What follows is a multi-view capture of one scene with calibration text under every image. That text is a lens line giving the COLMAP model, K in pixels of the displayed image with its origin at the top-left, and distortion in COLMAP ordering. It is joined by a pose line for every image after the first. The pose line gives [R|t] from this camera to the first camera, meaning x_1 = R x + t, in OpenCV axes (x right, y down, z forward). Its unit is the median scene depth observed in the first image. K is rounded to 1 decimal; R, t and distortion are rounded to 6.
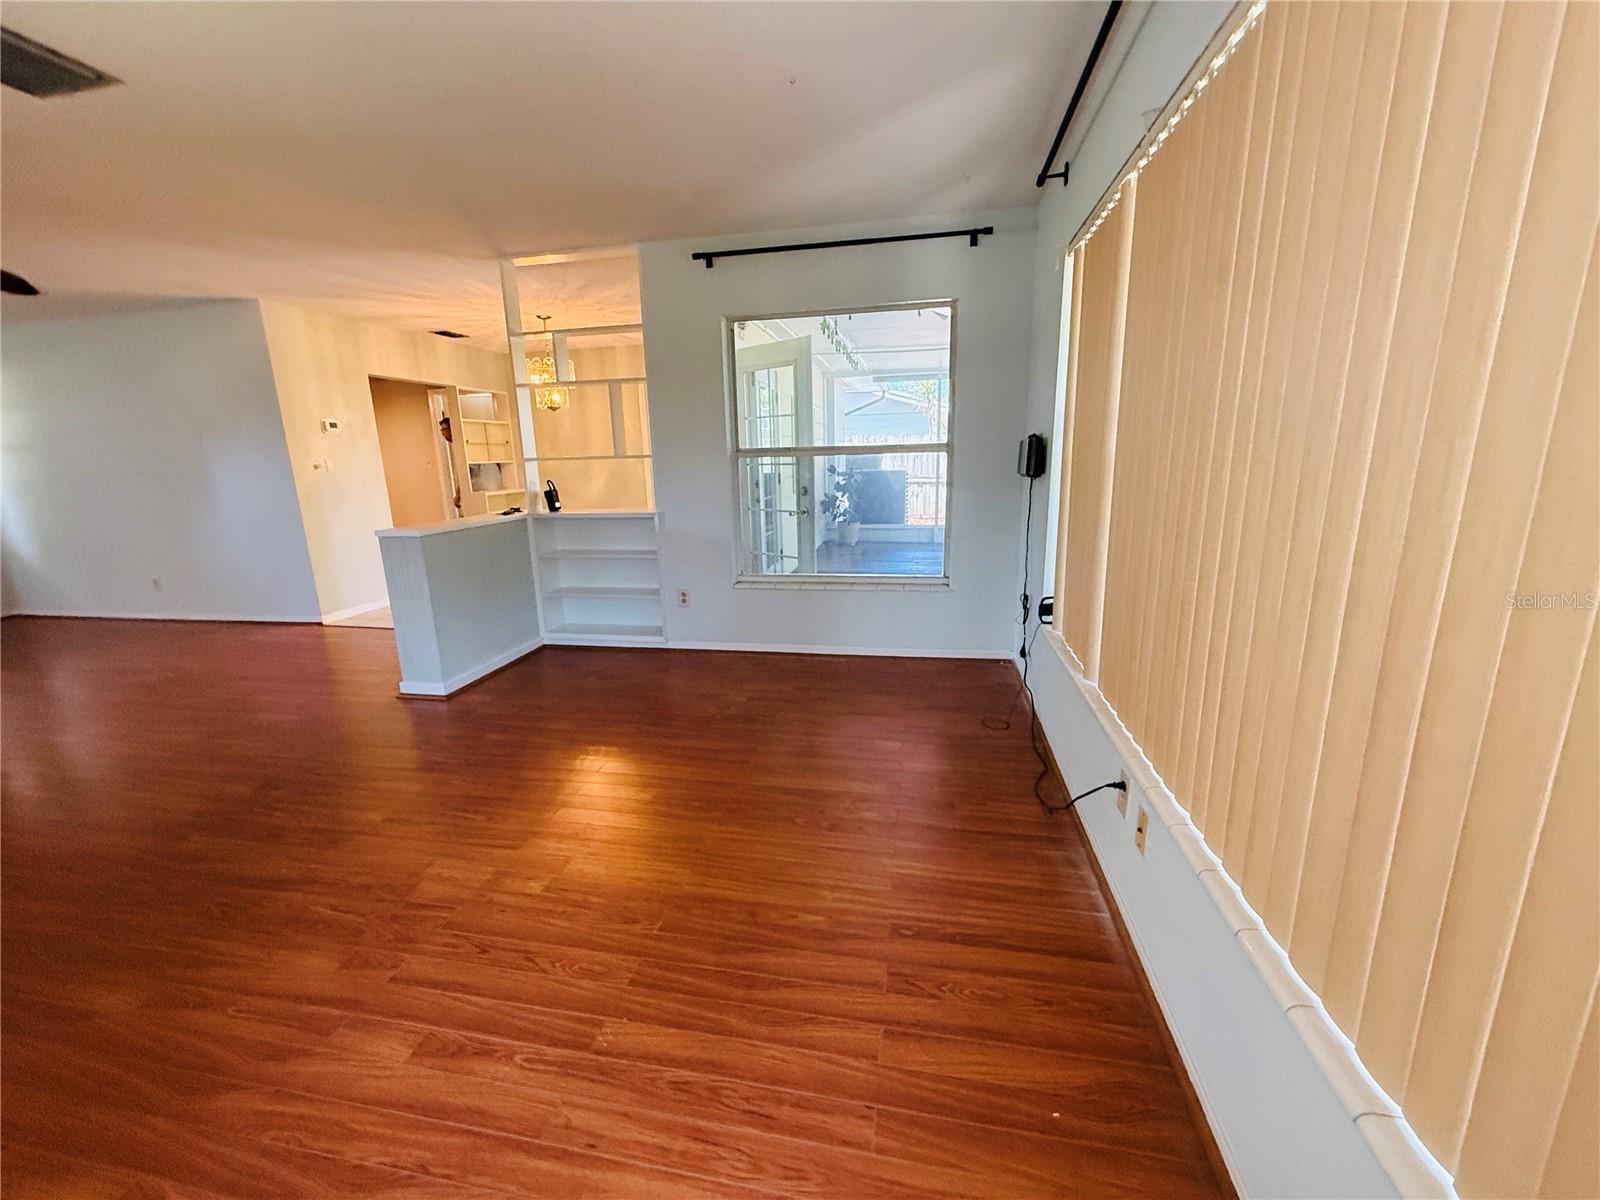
lens RADIAL K [[640.4, 0, 803.8], [0, 640.4, 599.7], [0, 0, 1]] dist [-0.001136, 0.000248]
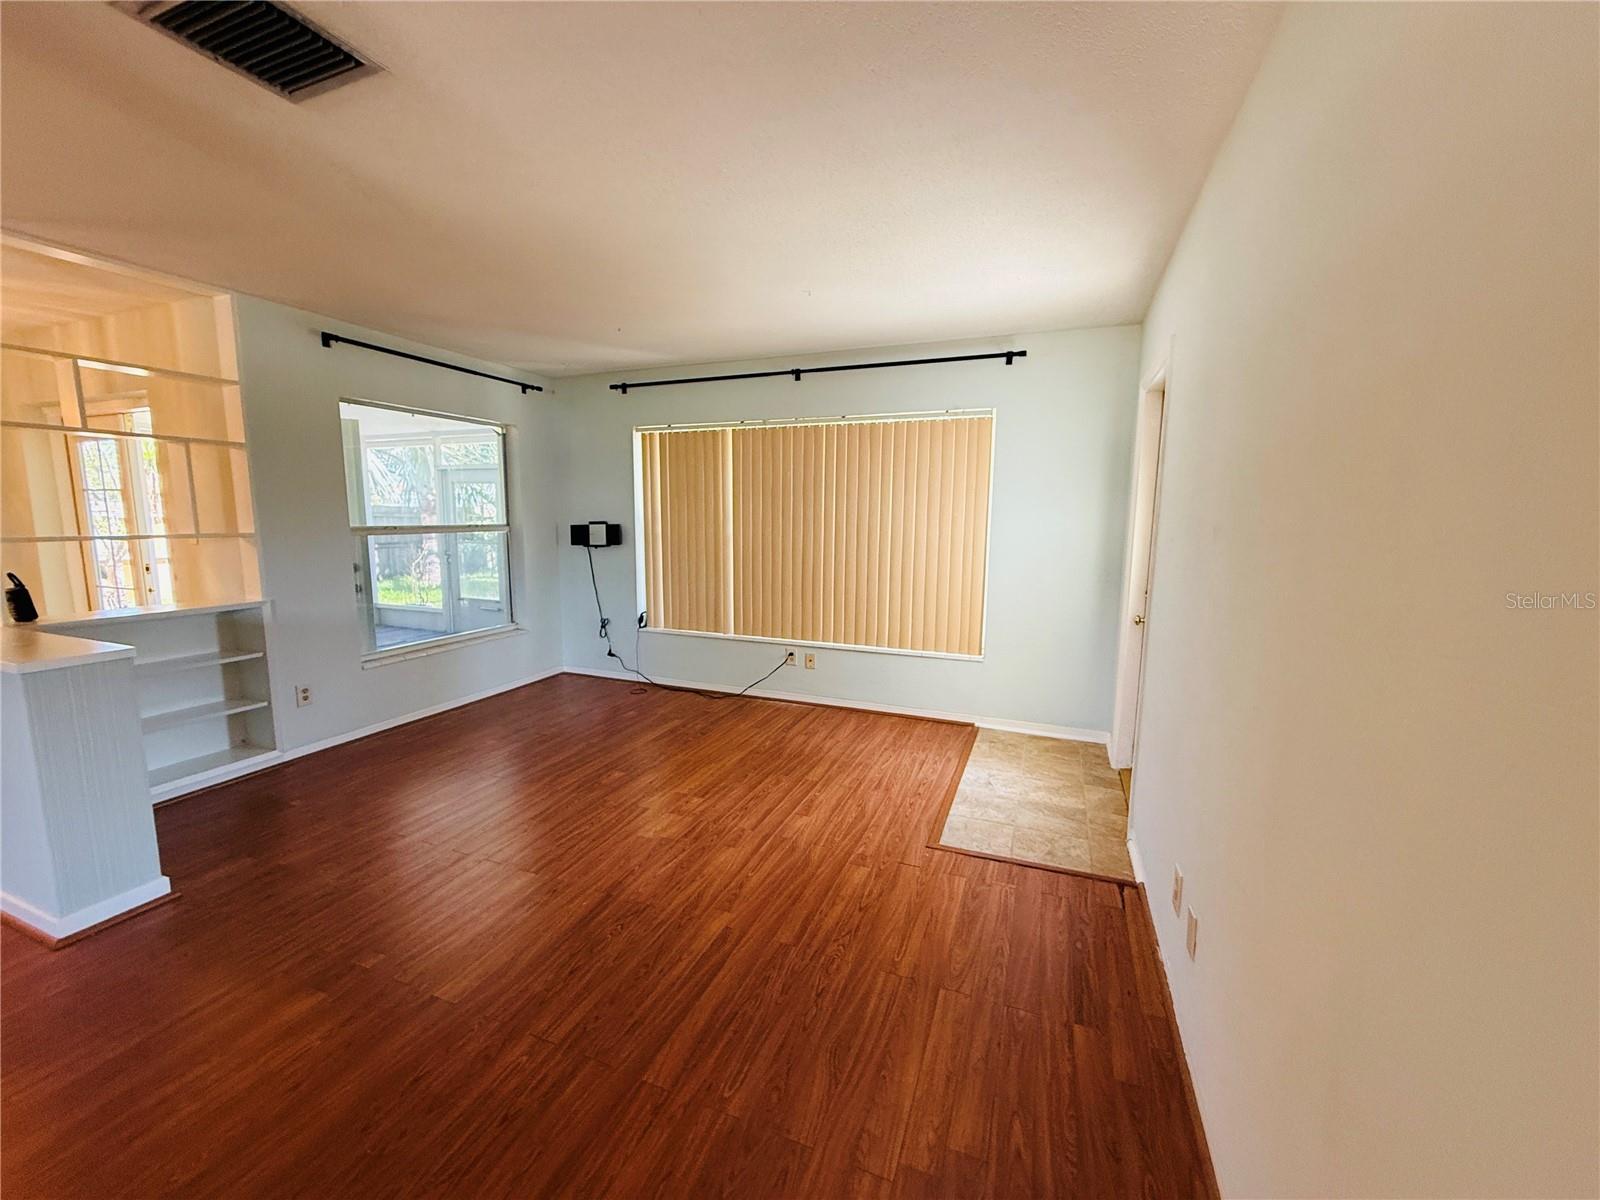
lens RADIAL K [[640.4, 0, 794.0], [0, 640.4, 599.4], [0, 0, 1]] dist [-0.001136, 0.000248]
pose [[0.187092, -0.104318, 0.976788, -2.147444], [0.208464, 0.975914, 0.064296, -0.112251], [-0.959968, 0.191595, 0.204333, 0.381638]]
